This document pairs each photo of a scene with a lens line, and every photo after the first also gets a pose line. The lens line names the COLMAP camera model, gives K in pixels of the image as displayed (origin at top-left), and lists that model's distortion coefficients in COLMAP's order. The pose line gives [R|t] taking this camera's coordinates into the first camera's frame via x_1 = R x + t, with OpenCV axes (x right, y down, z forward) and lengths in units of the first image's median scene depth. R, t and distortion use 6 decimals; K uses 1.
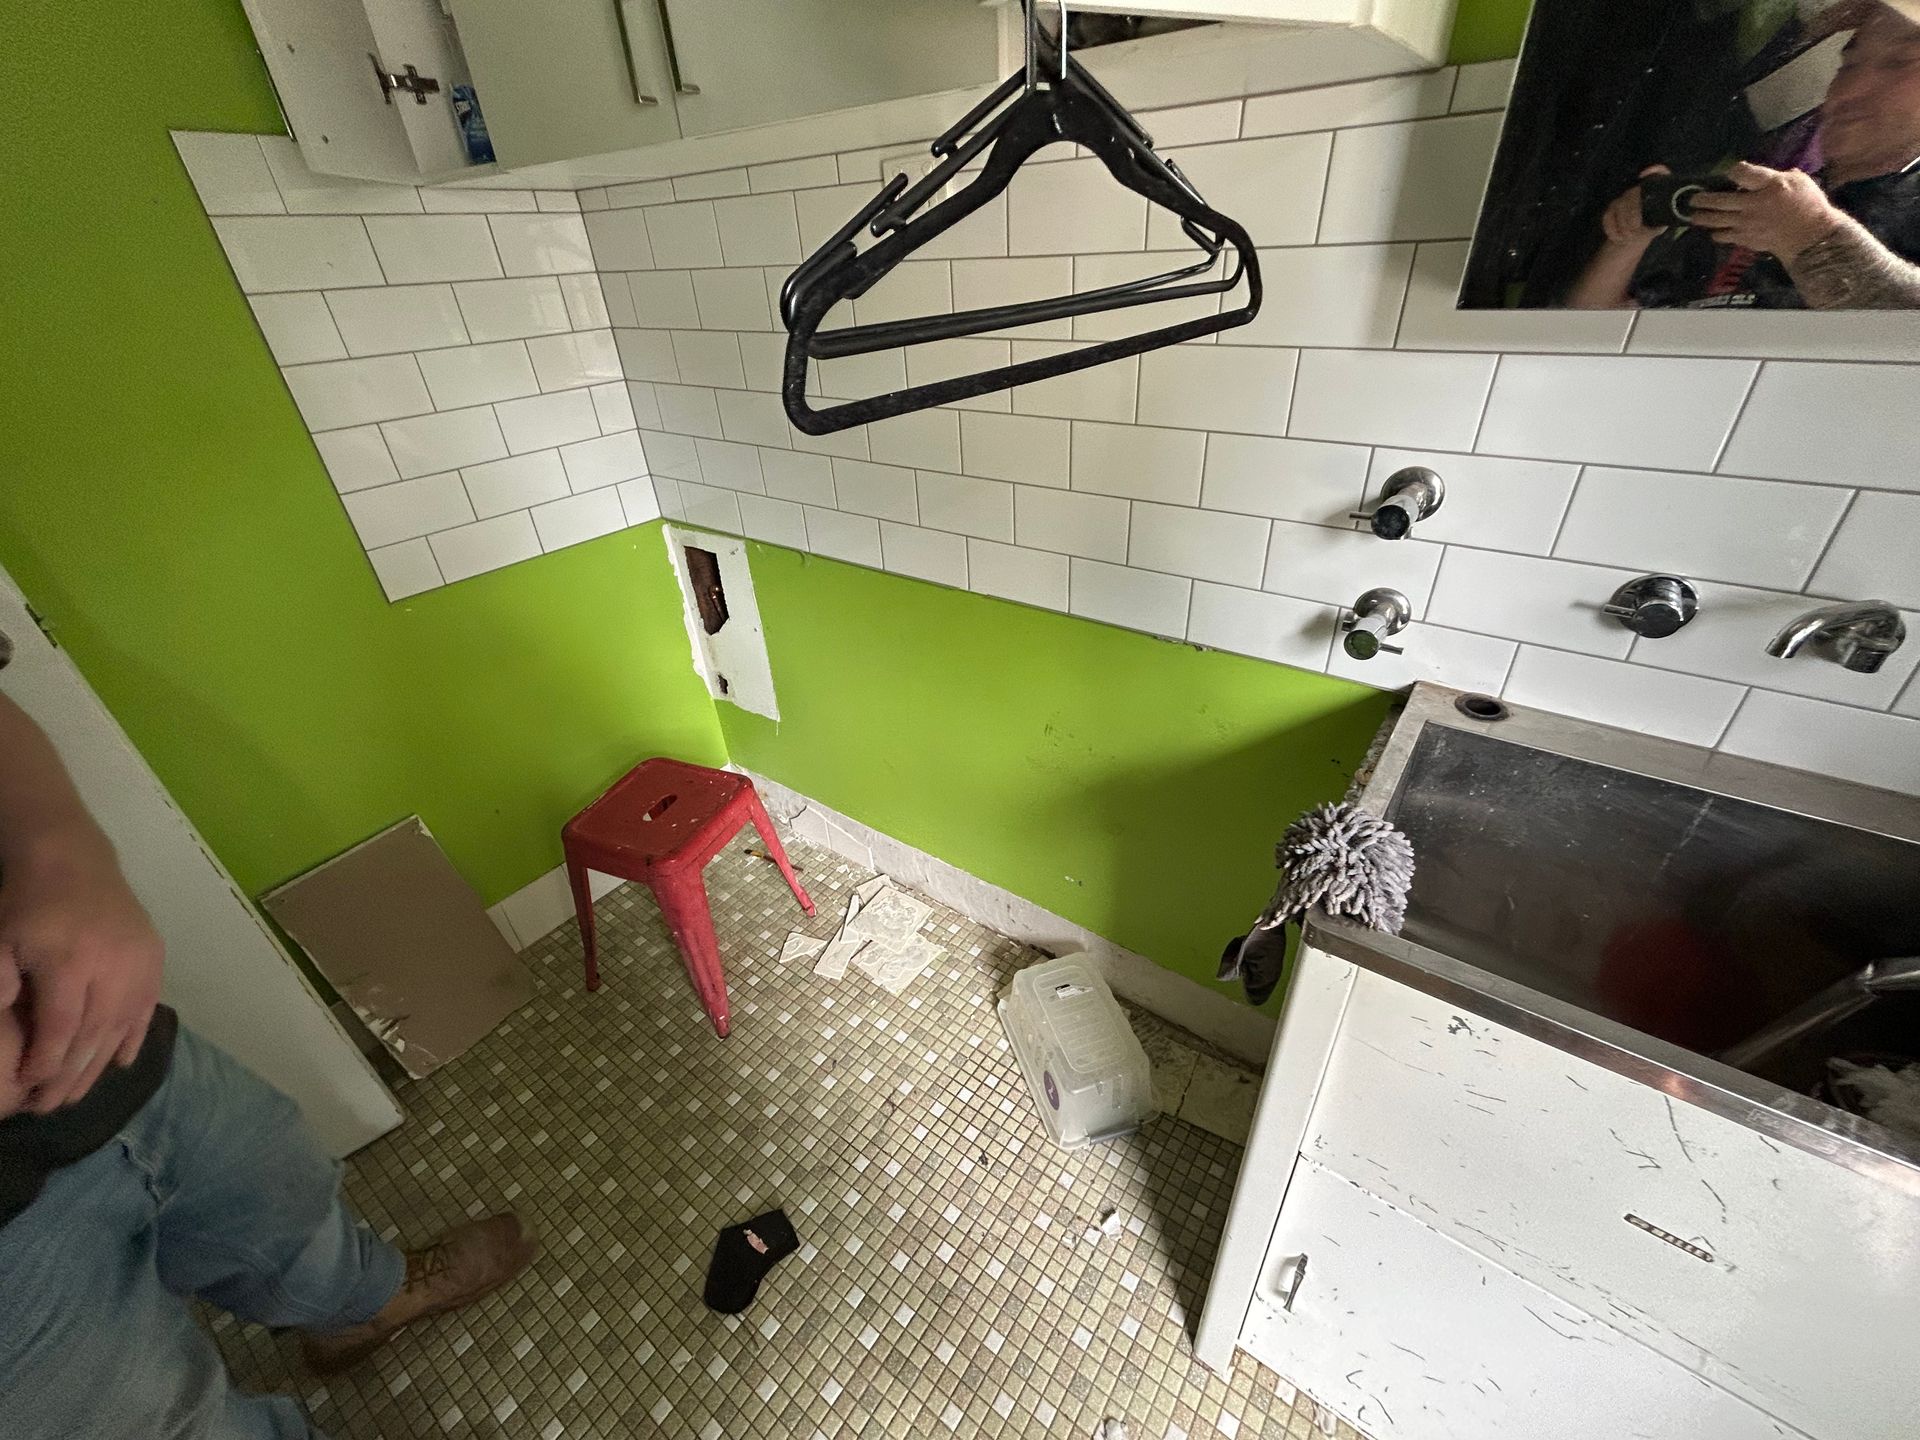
lens RADIAL K [[767.7, 0, 960.0], [0, 767.7, 720.0], [0, 0, 1]] dist [-0.000883, -0.000031]
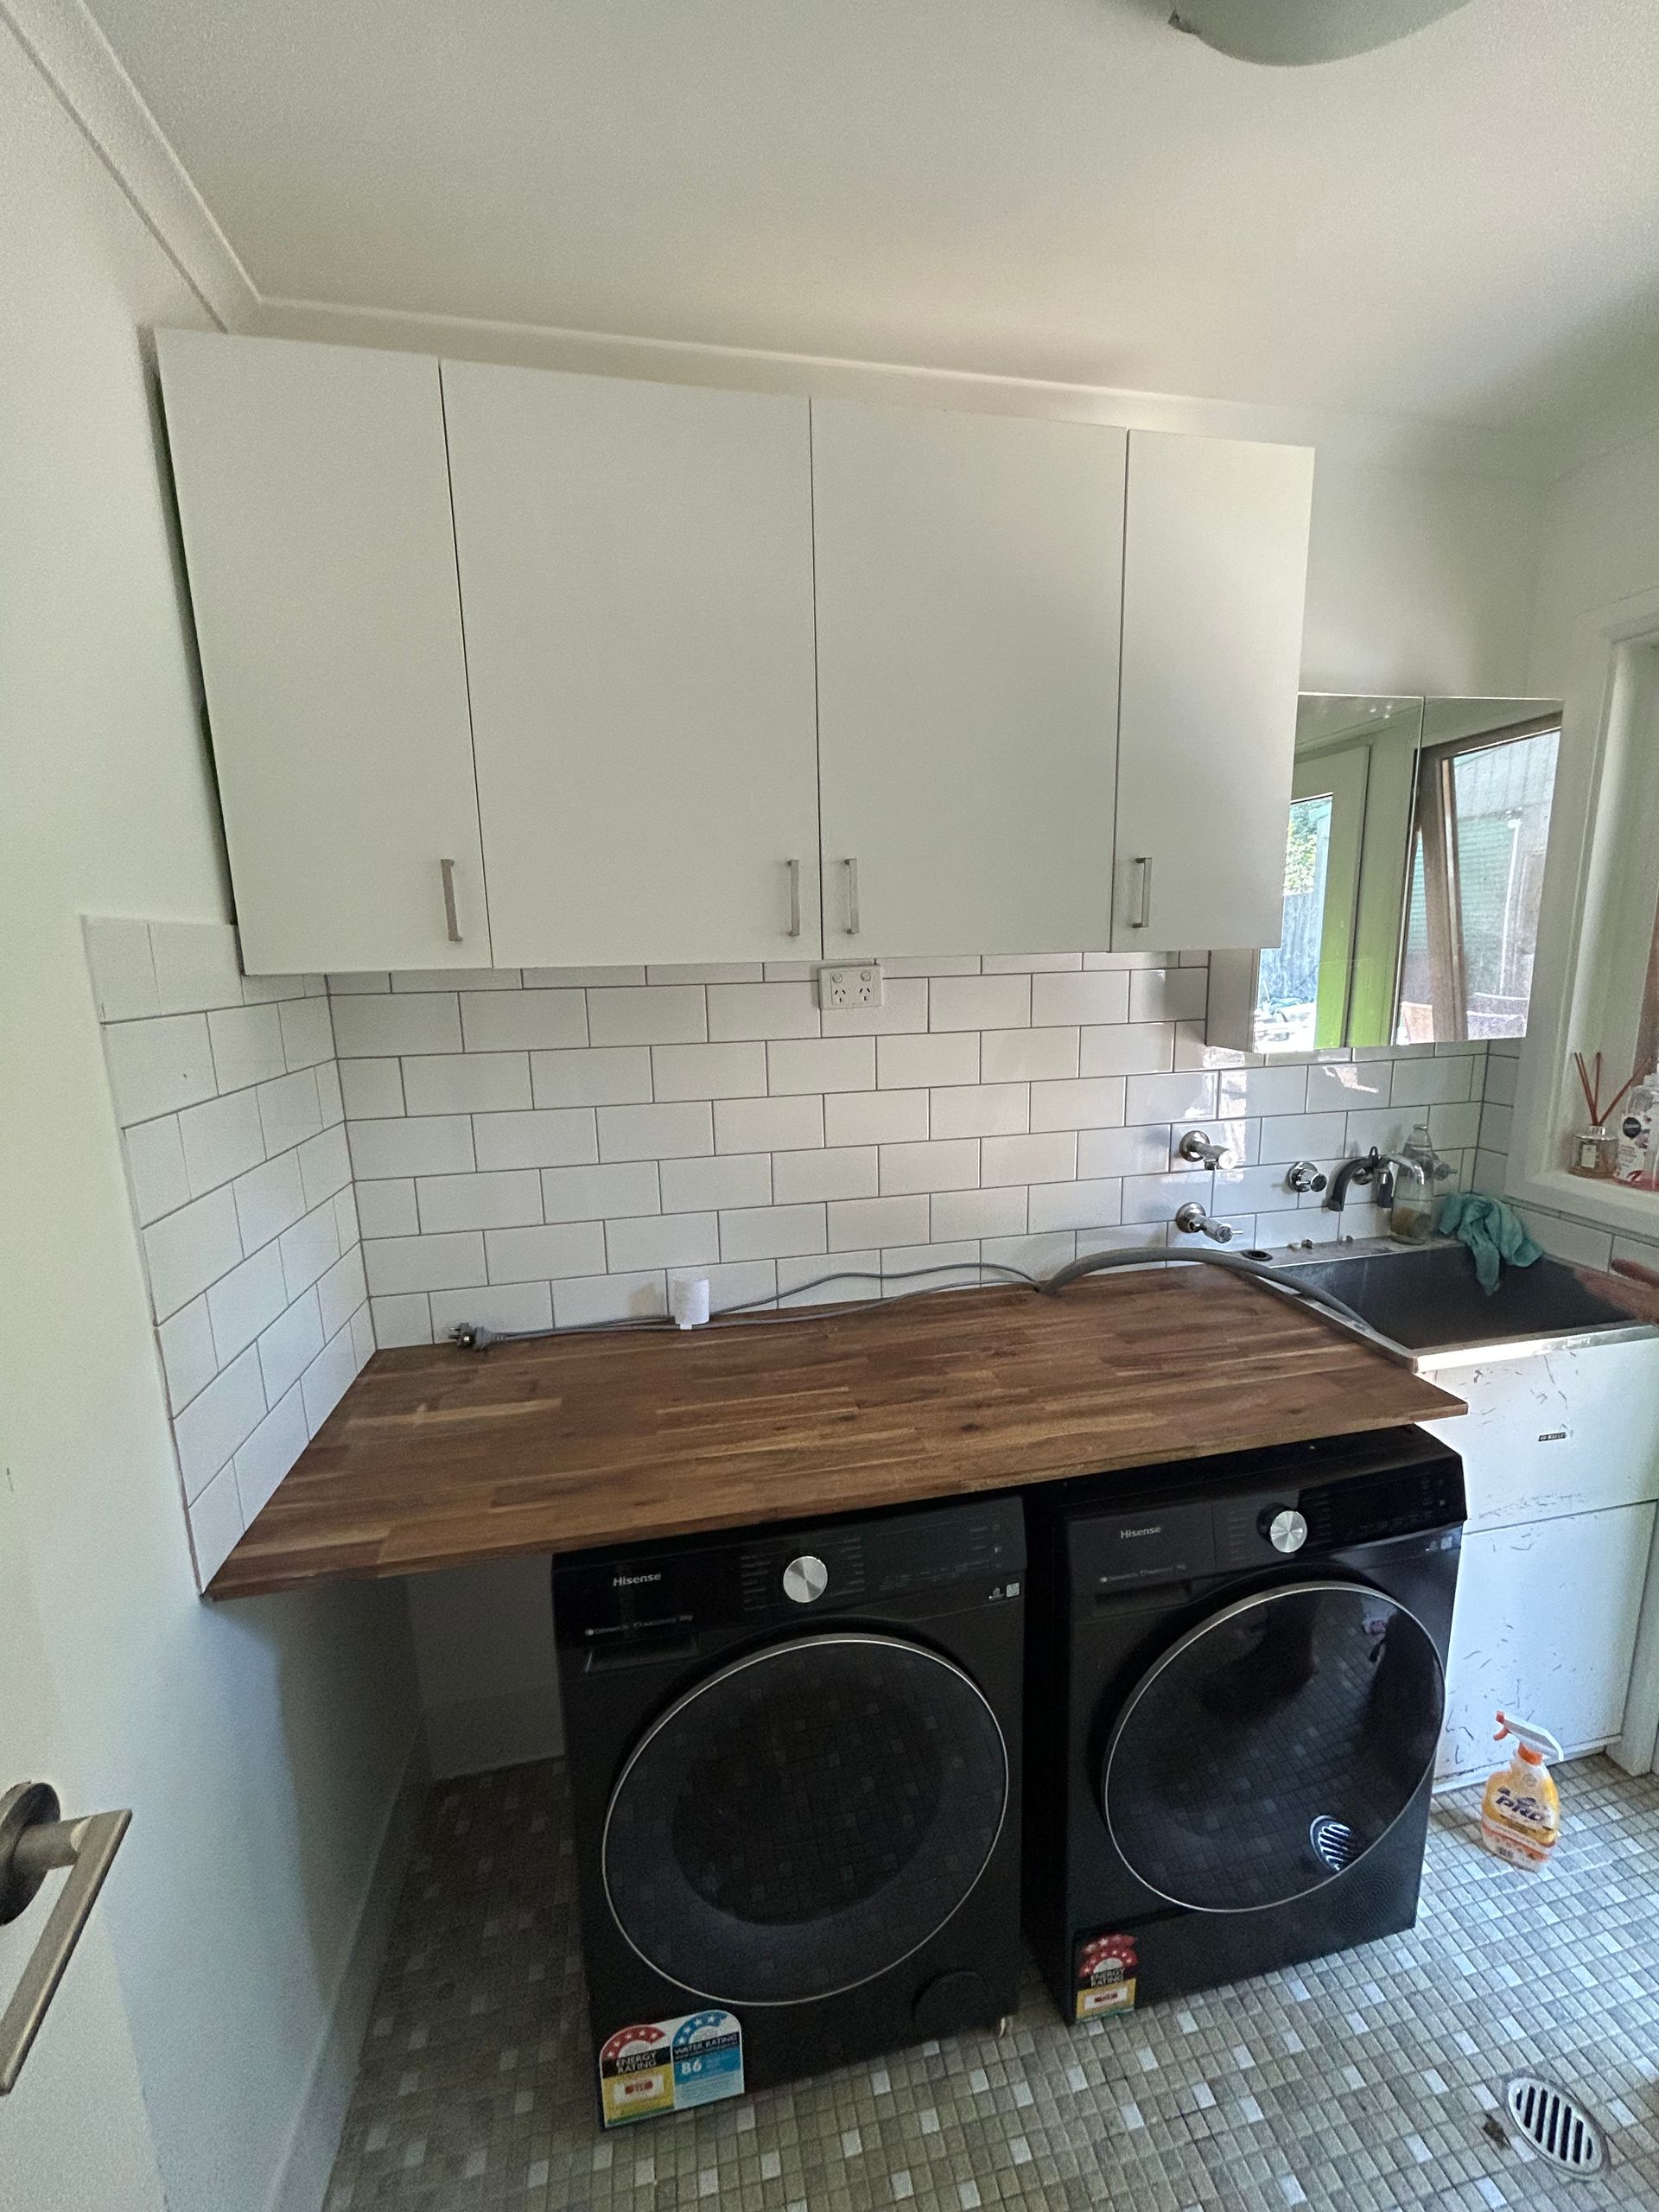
lens RADIAL K [[884.4, 0, 829.5], [0, 884.4, 1106.0], [0, 0, 1]] dist [-0.000883, -0.000031]
pose [[0.671695, -0.113532, 0.732077, -1.059787], [0.385546, 0.897391, -0.214577, -0.202571], [-0.632598, 0.426379, 0.646545, 0.156307]]
